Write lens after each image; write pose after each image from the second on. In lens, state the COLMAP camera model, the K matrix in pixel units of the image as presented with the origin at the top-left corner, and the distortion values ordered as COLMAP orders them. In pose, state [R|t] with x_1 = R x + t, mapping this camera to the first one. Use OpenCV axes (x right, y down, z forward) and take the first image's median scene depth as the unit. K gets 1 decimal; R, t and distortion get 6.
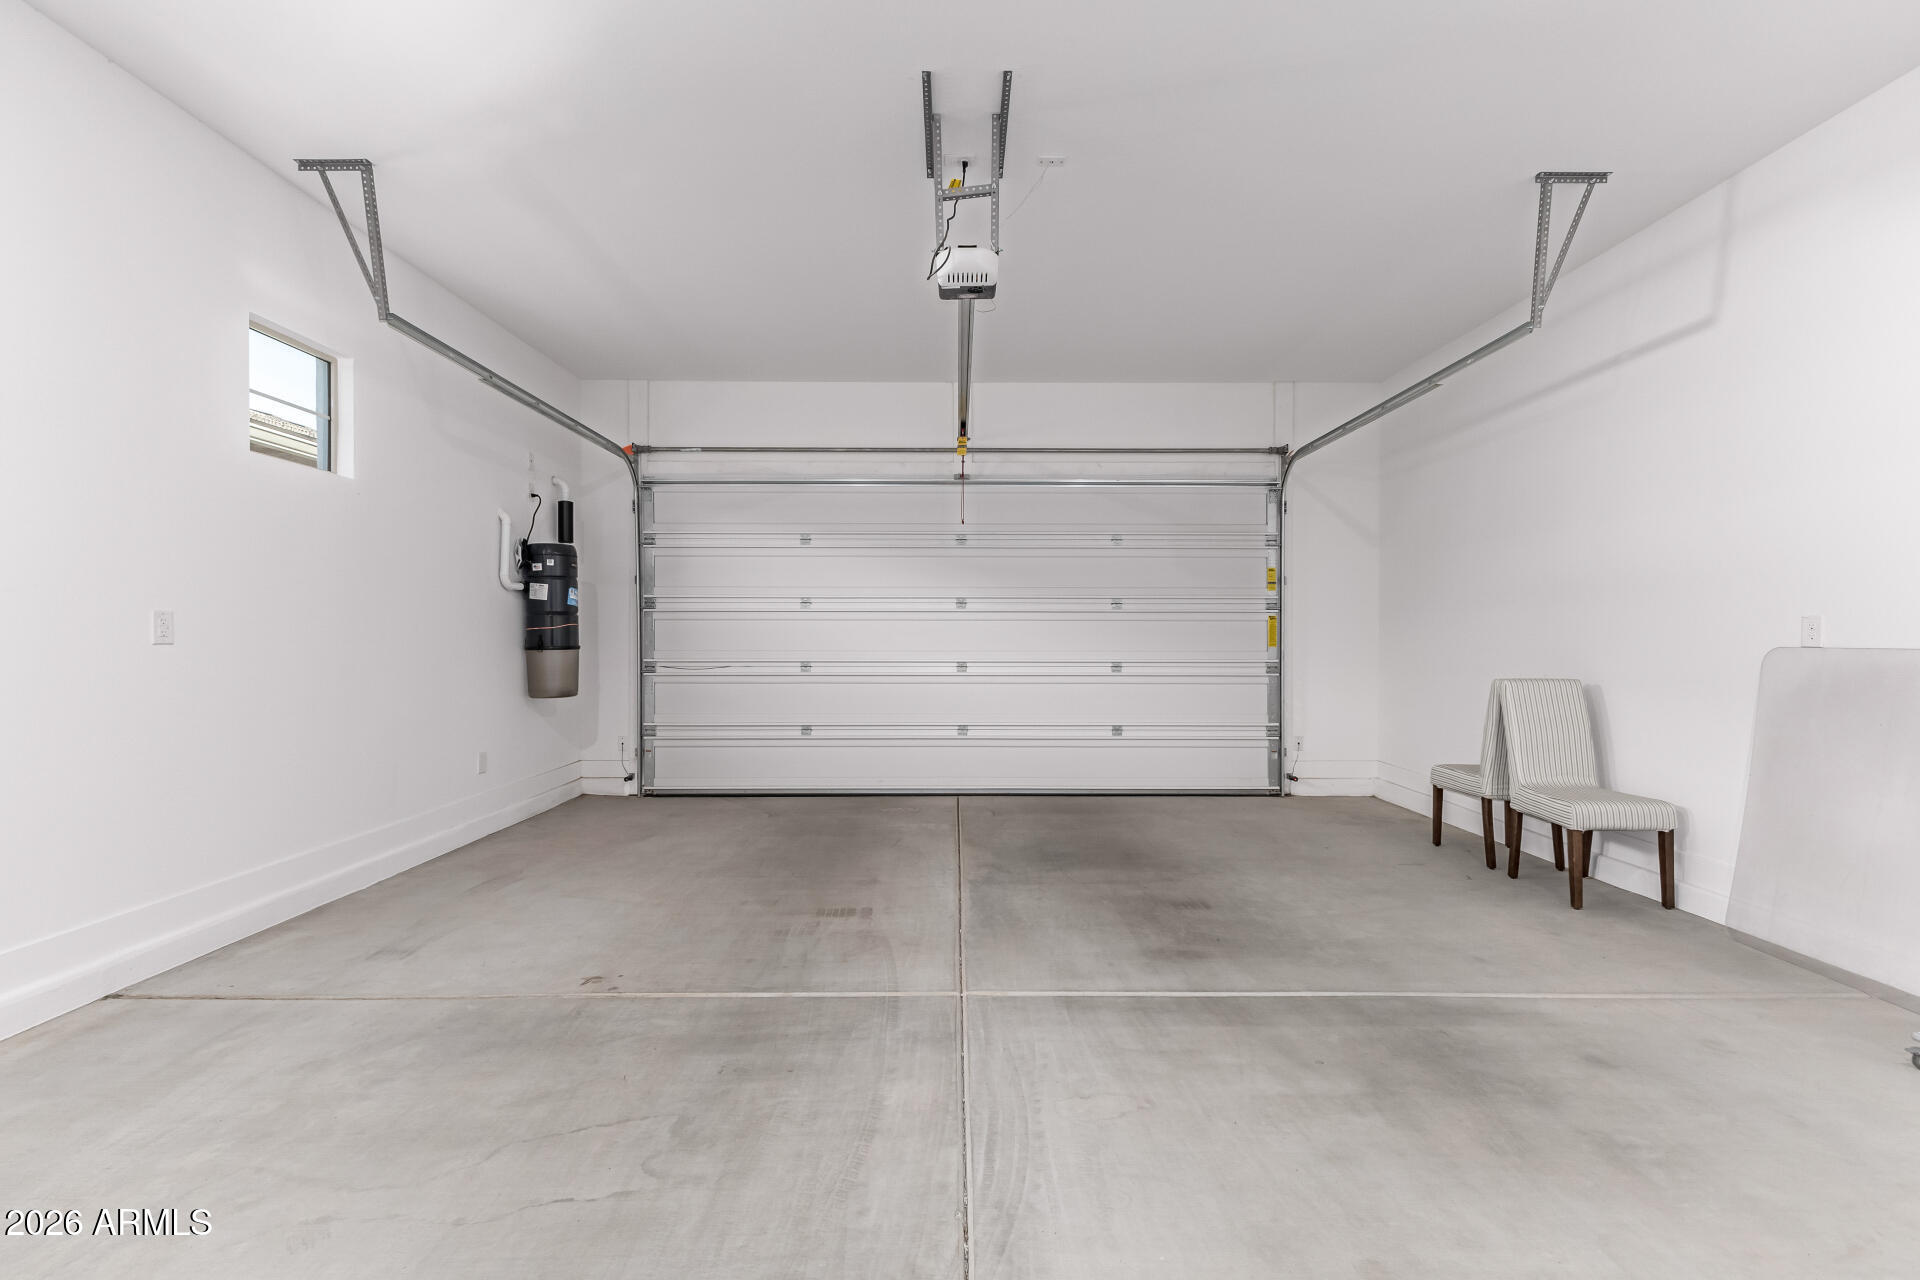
lens RADIAL K [[834.6, 0, 960.0], [0, 834.6, 640.0], [0, 0, 1]] dist [-0.000457, -0.000064]
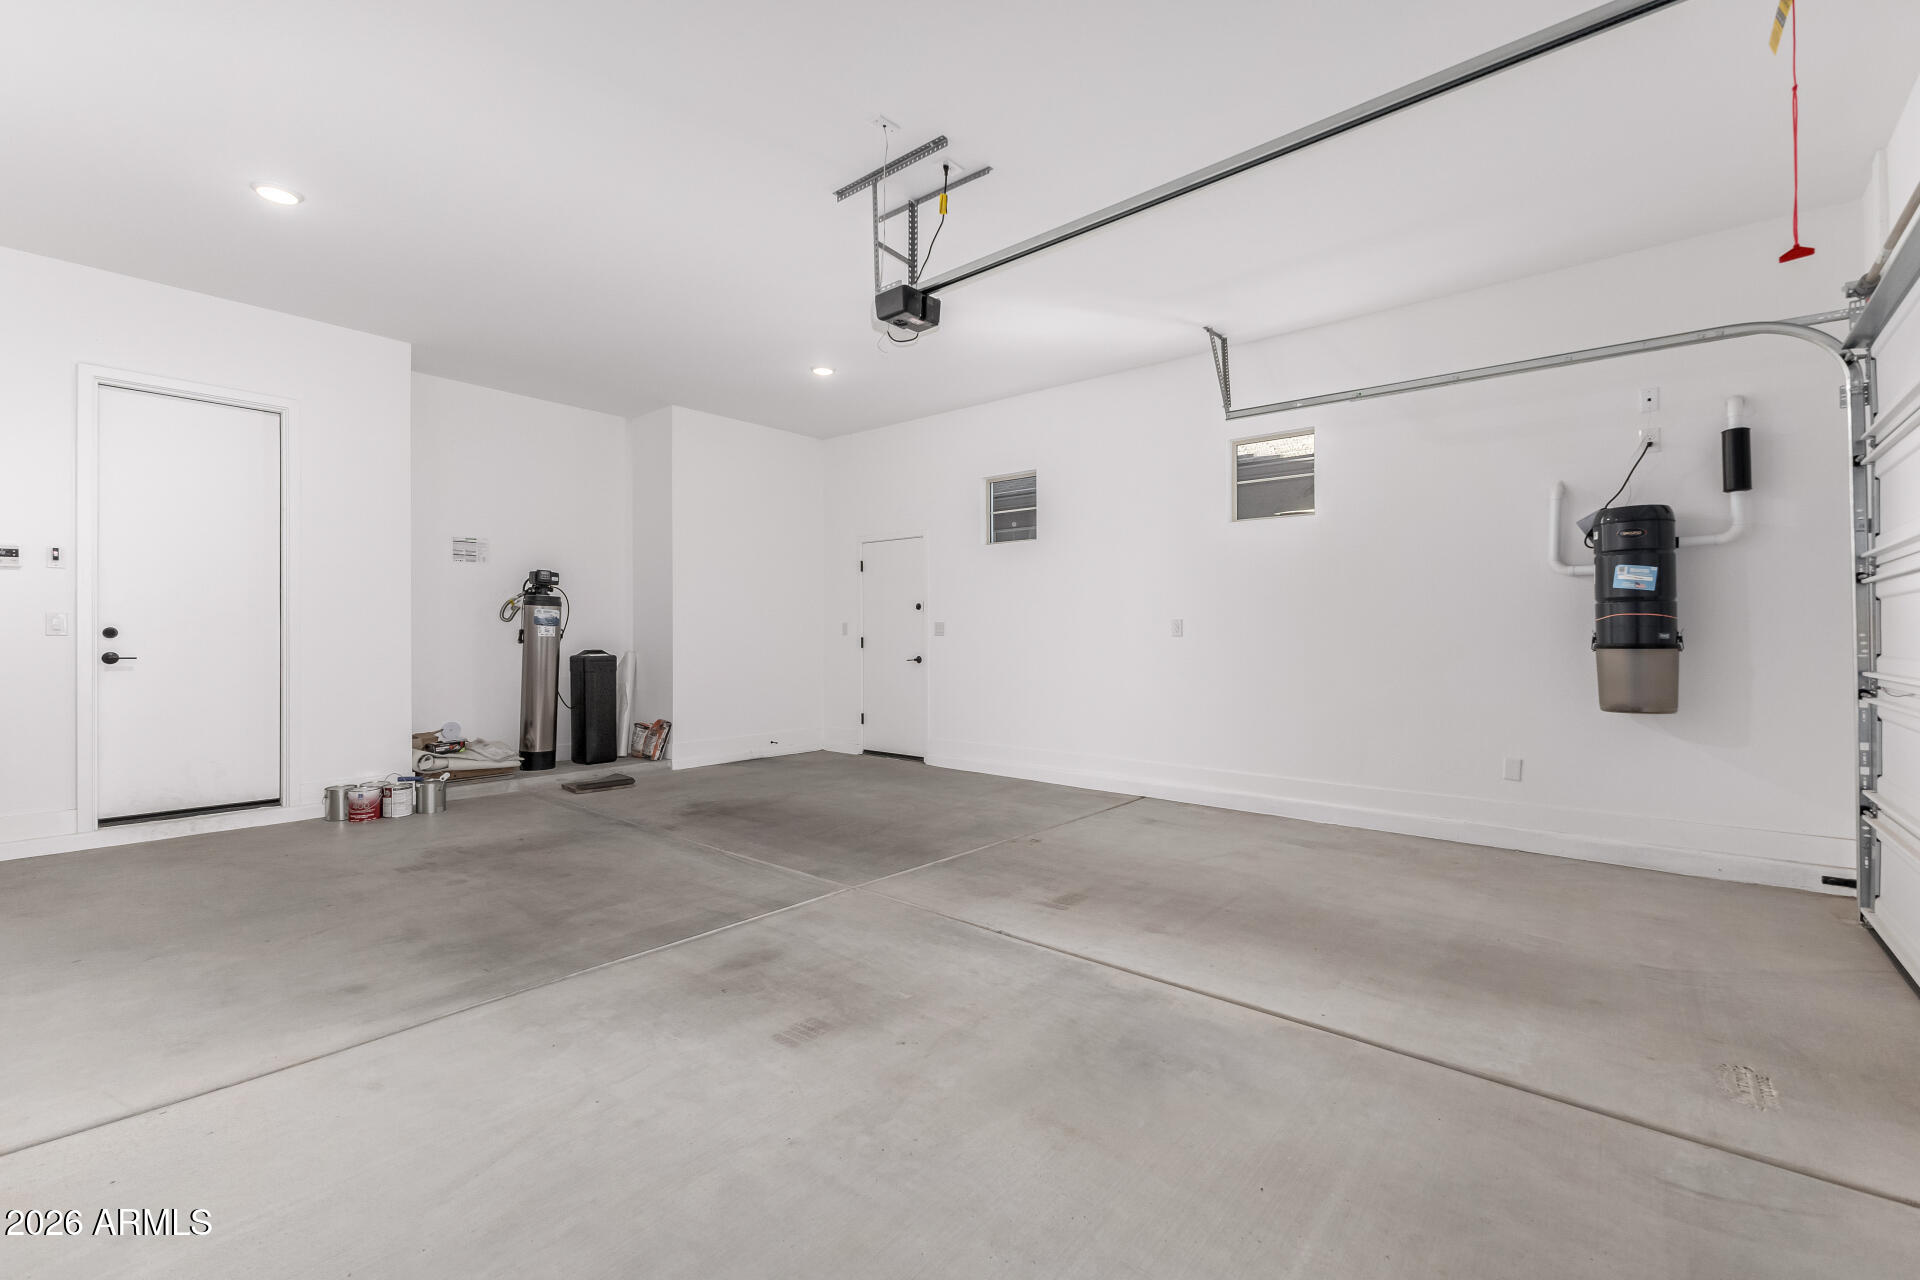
lens RADIAL K [[834.6, 0, 960.0], [0, 834.6, 640.0], [0, 0, 1]] dist [-0.000457, -0.000064]
pose [[-0.658650, 0.001548, -0.752448, 0.716139], [-0.002309, 0.999989, 0.004079, 0.005274], [0.752446, 0.004424, -0.658639, 1.583307]]
